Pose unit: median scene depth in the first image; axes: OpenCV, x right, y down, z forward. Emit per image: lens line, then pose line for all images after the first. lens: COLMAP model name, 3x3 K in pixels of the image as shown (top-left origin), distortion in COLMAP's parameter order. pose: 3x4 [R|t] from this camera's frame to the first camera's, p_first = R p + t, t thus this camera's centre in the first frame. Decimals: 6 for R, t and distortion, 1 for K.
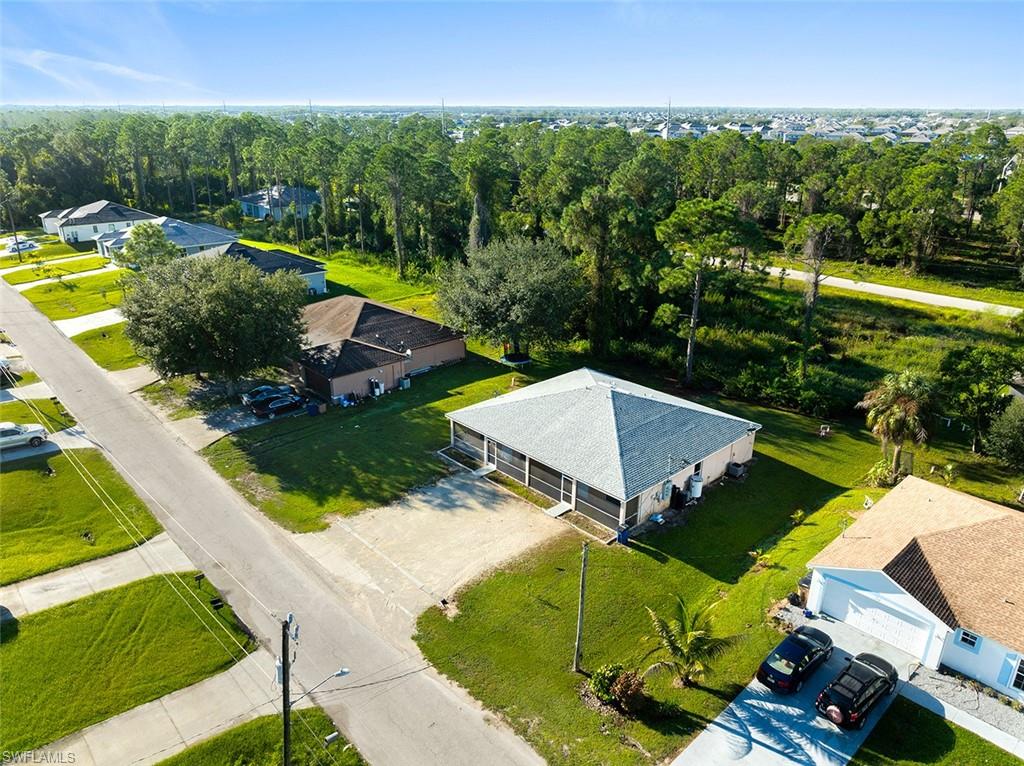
lens RADIAL K [[720.2, 0, 512.0], [0, 720.2, 383.0], [0, 0, 1]] dist [-0.036328, 0.001334]
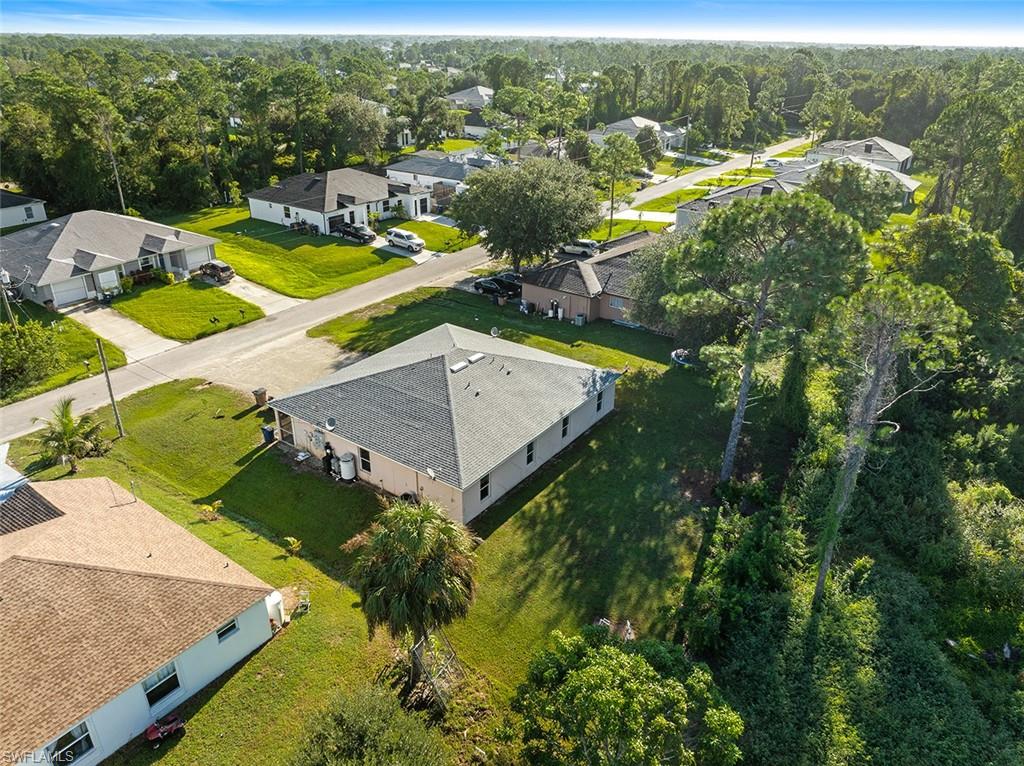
lens RADIAL K [[693.0, 0, 512.1], [0, 693.0, 397.5], [0, 0, 1]] dist [-0.035181, 0.000535]
pose [[0.214612, 0.444988, -0.869441, 0.967526], [-0.366920, 0.861711, 0.350462, -0.285327], [0.905158, 0.243801, 0.348209, 0.859184]]
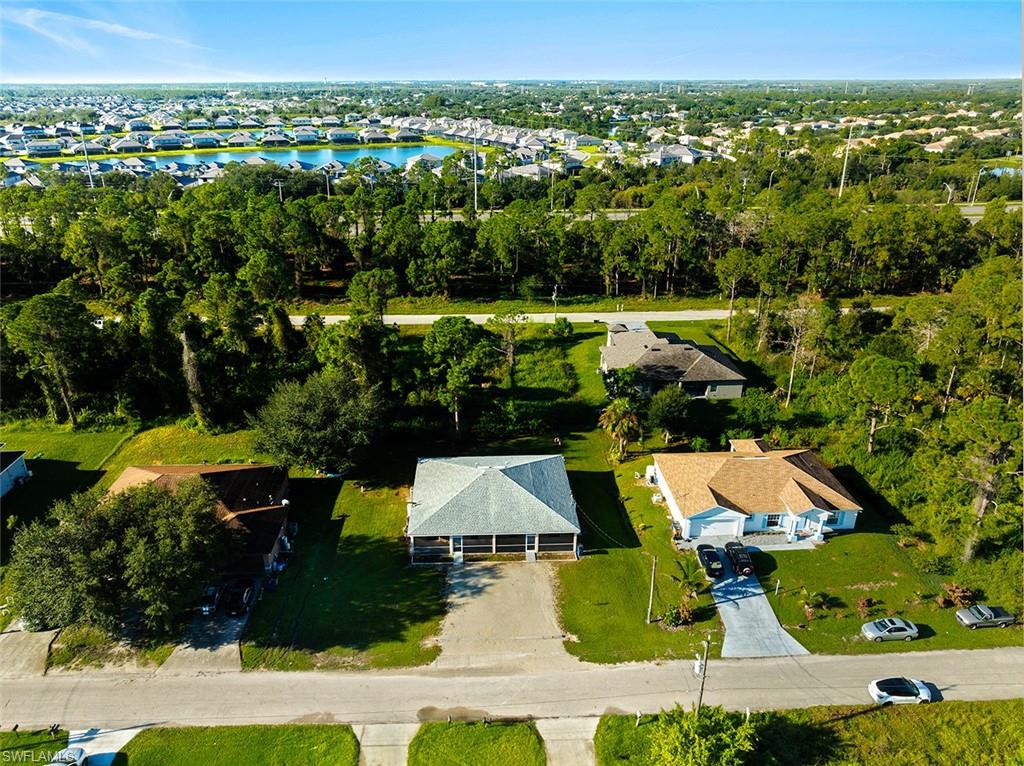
lens RADIAL K [[719.3, 0, 504.2], [0, 719.3, 363.8], [0, 0, 1]] dist [-0.039510, 0.000173]
pose [[0.647008, -0.280084, 0.709178, -0.929888], [0.272969, 0.953530, 0.127550, -0.423222], [-0.711948, 0.111058, 0.693395, -0.076175]]
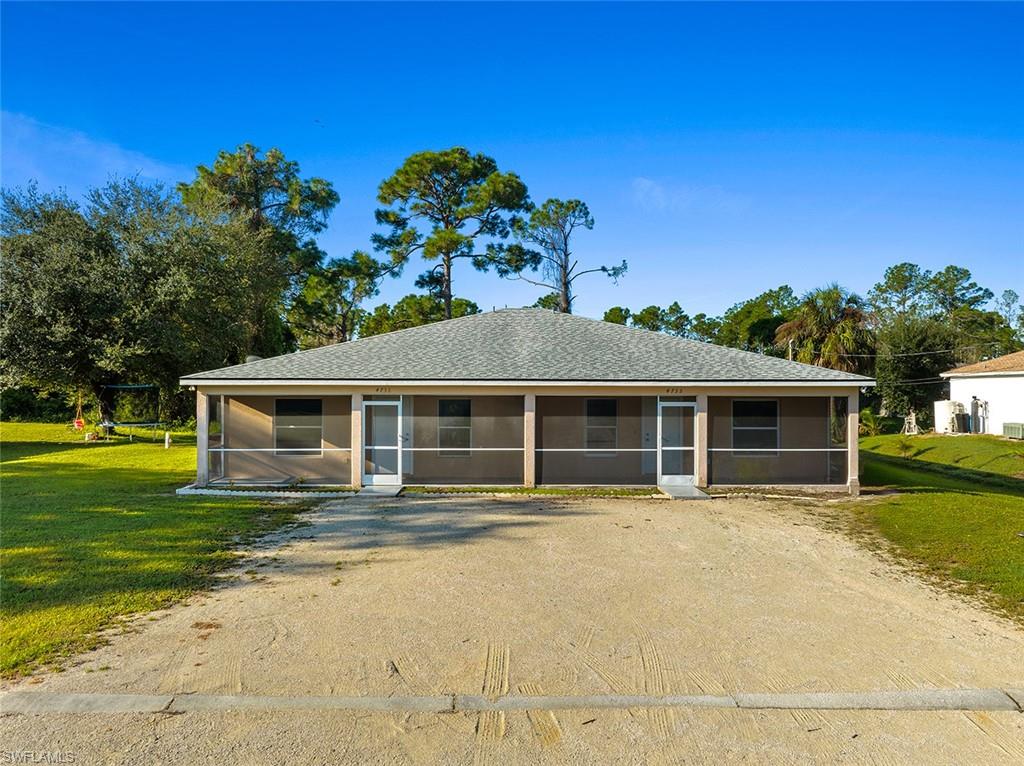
lens RADIAL K [[720.2, 0, 512.0], [0, 720.2, 383.0], [0, 0, 1]] dist [-0.036328, 0.001334]
pose [[0.672537, 0.005370, 0.740044, -0.263254], [0.267876, 0.930401, -0.250192, 0.189182], [-0.689881, 0.366503, 0.624291, 0.789330]]
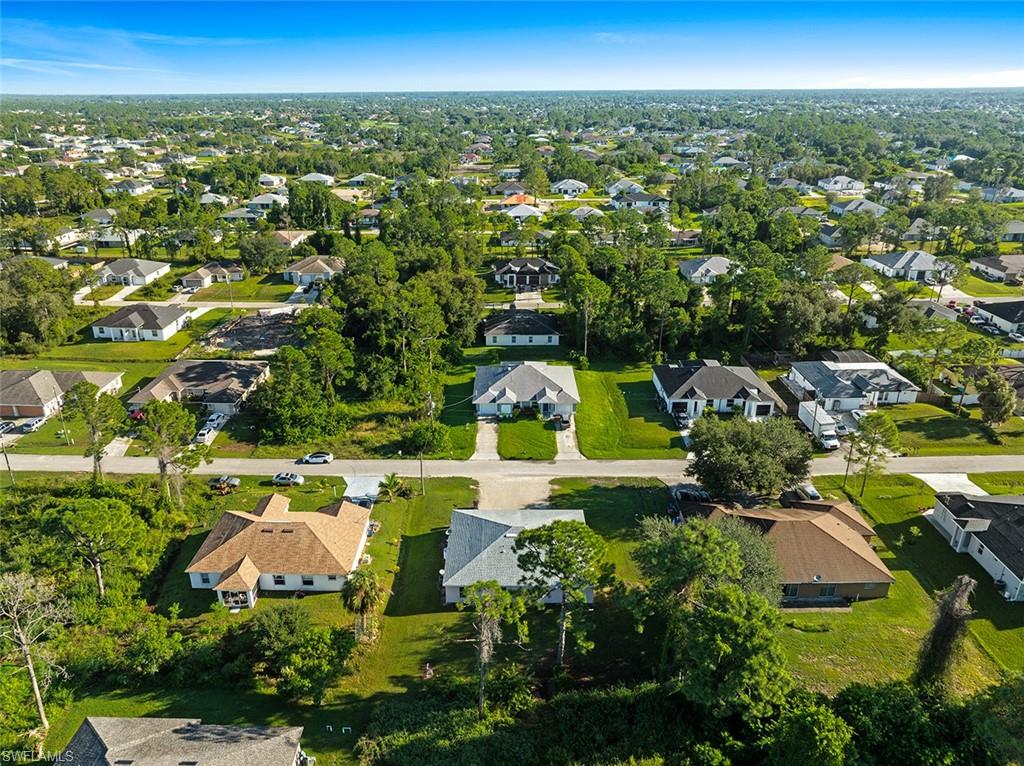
lens RADIAL K [[720.2, 0, 512.0], [0, 720.2, 383.0], [0, 0, 1]] dist [-0.036328, 0.001334]
pose [[-0.678434, 0.270874, -0.682902, 1.262714], [-0.266941, 0.775124, 0.572648, -1.287186], [0.684448, 0.570798, -0.453563, 1.689812]]
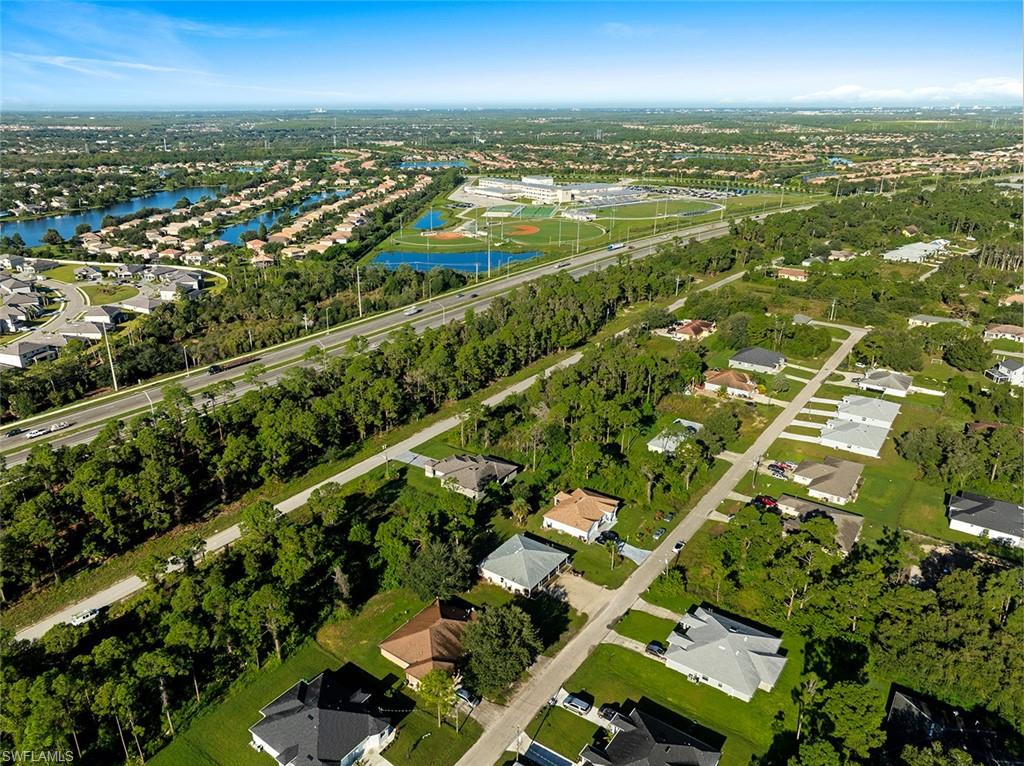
lens RADIAL K [[720.2, 0, 512.0], [0, 720.2, 383.0], [0, 0, 1]] dist [-0.036328, 0.001334]
pose [[-0.197169, -0.357547, 0.912844, -2.873769], [0.353206, 0.842686, 0.406357, -2.215711], [-0.914533, 0.402543, -0.039863, 0.951581]]
